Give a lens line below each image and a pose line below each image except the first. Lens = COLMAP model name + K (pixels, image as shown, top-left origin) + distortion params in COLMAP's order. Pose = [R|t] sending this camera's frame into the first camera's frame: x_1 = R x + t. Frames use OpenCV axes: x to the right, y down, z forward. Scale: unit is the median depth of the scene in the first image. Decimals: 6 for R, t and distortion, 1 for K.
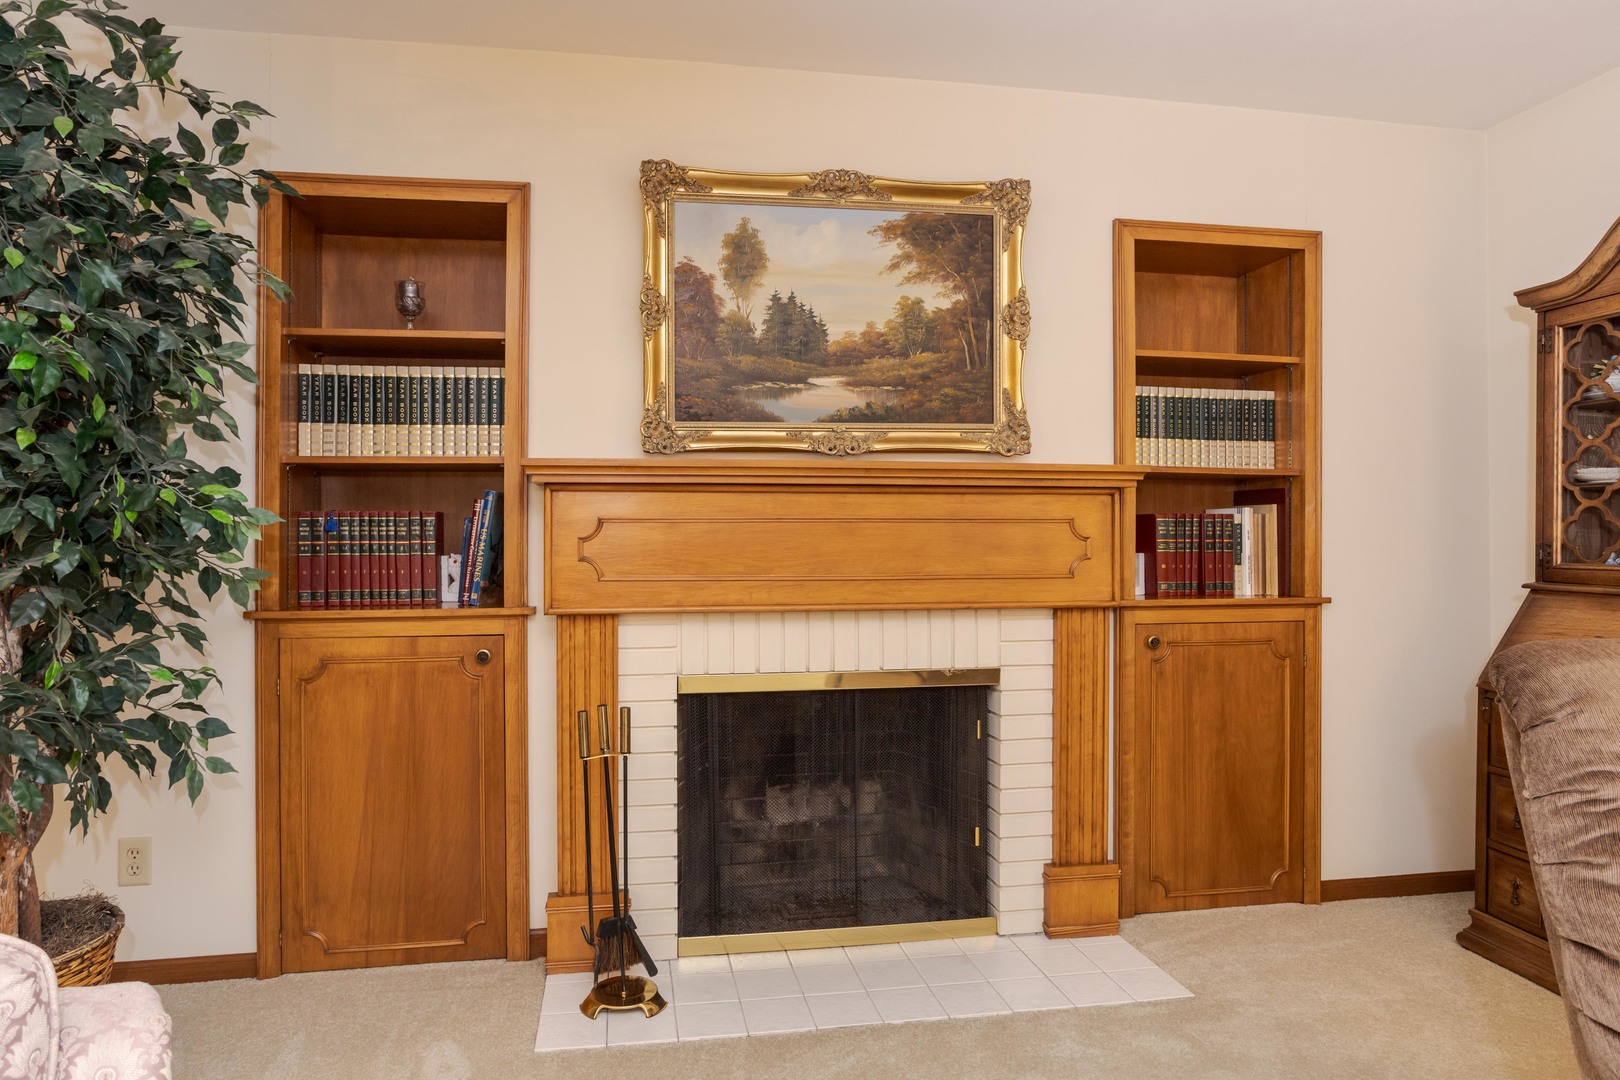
lens RADIAL K [[955.6, 0, 812.6], [0, 955.6, 532.8], [0, 0, 1]] dist [-0.037264, 0.010267]
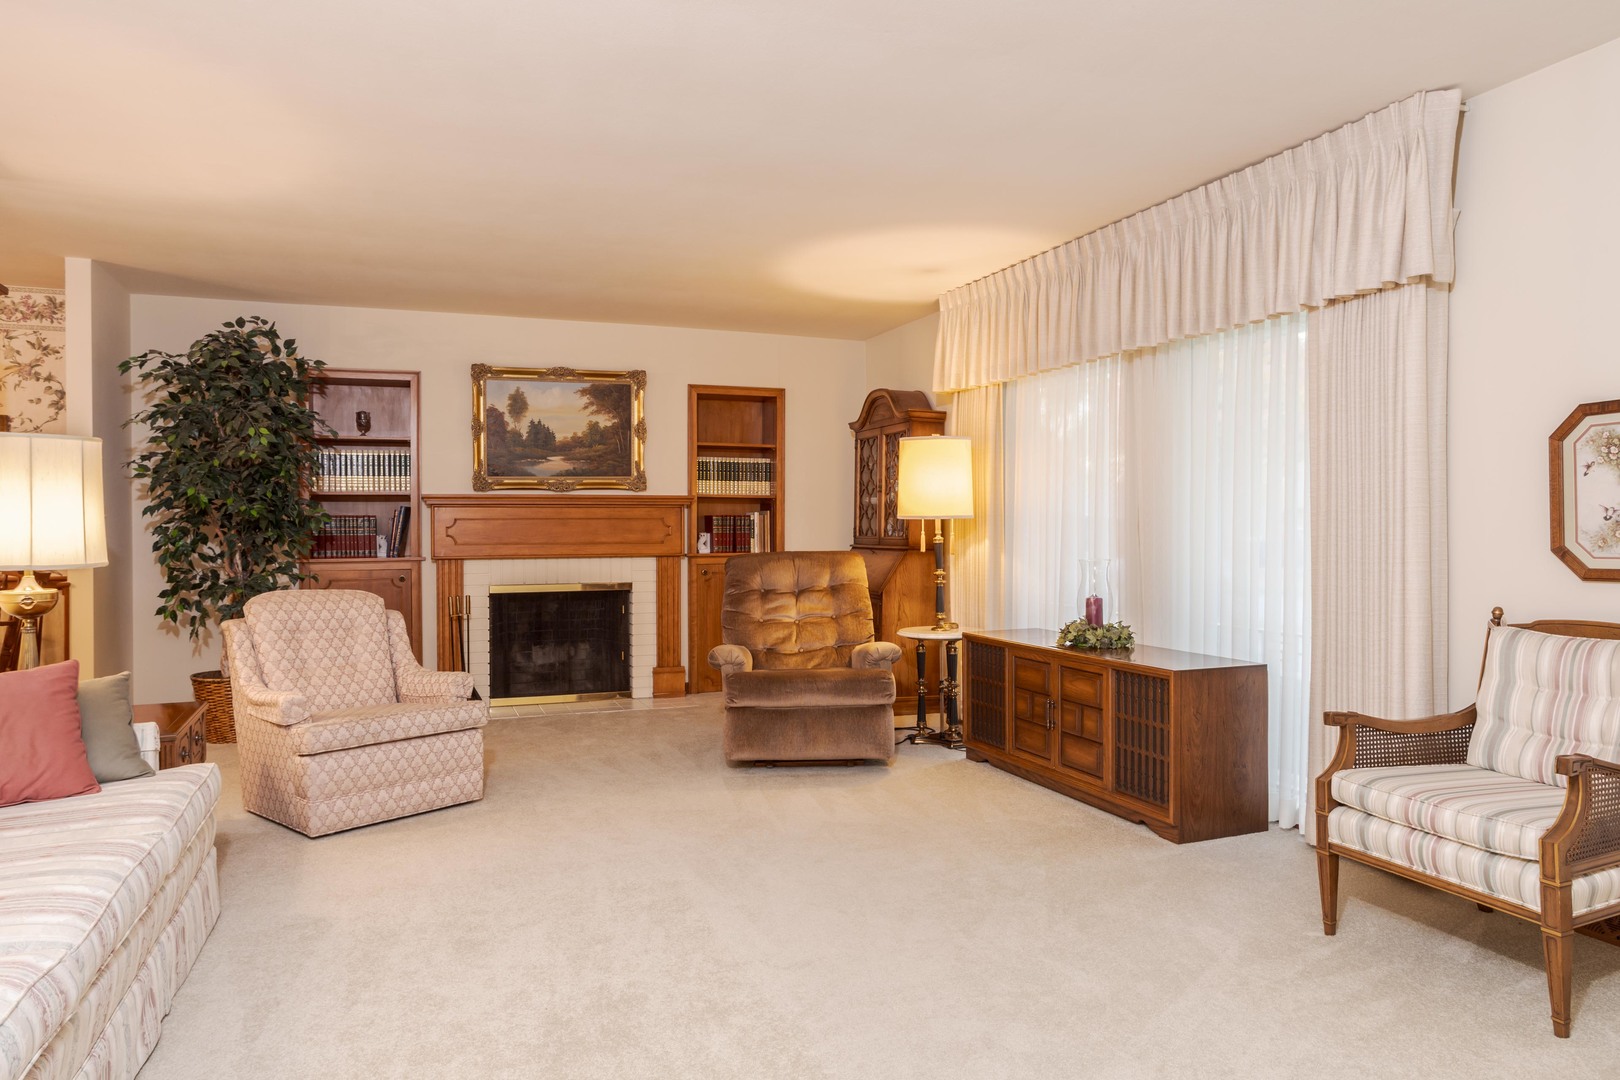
lens RADIAL K [[1011.7, 0, 799.6], [0, 1011.7, 538.3], [0, 0, 1]] dist [-0.027751, 0.002973]
pose [[0.984255, -0.004794, 0.176690, 0.165080], [0.001699, 0.999843, 0.017663, -0.008113], [-0.176747, -0.017085, 0.984108, -1.515693]]
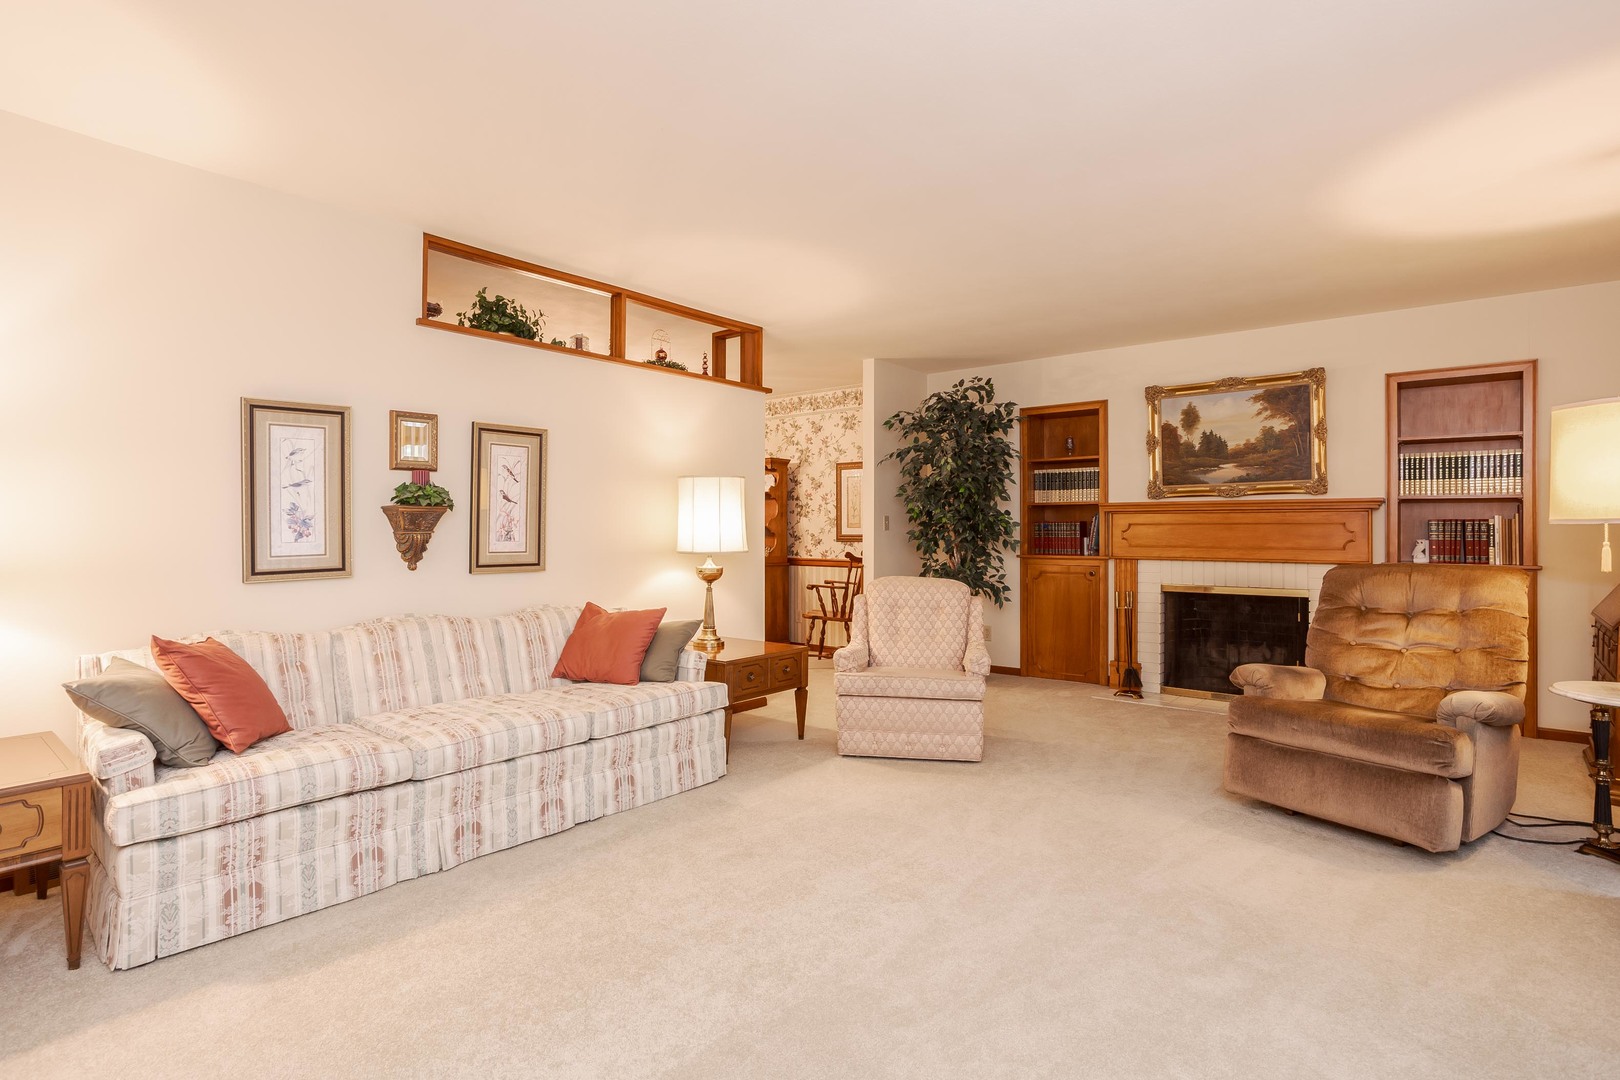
lens RADIAL K [[794.0, 0, 815.5], [0, 794.0, 526.3], [0, 0, 1]] dist [-0.029863, 0.001159]
pose [[0.655089, -0.001098, -0.755551, 0.838936], [0.001942, 0.999998, 0.000230, -0.009261], [0.755549, -0.001618, 0.655090, -1.083153]]
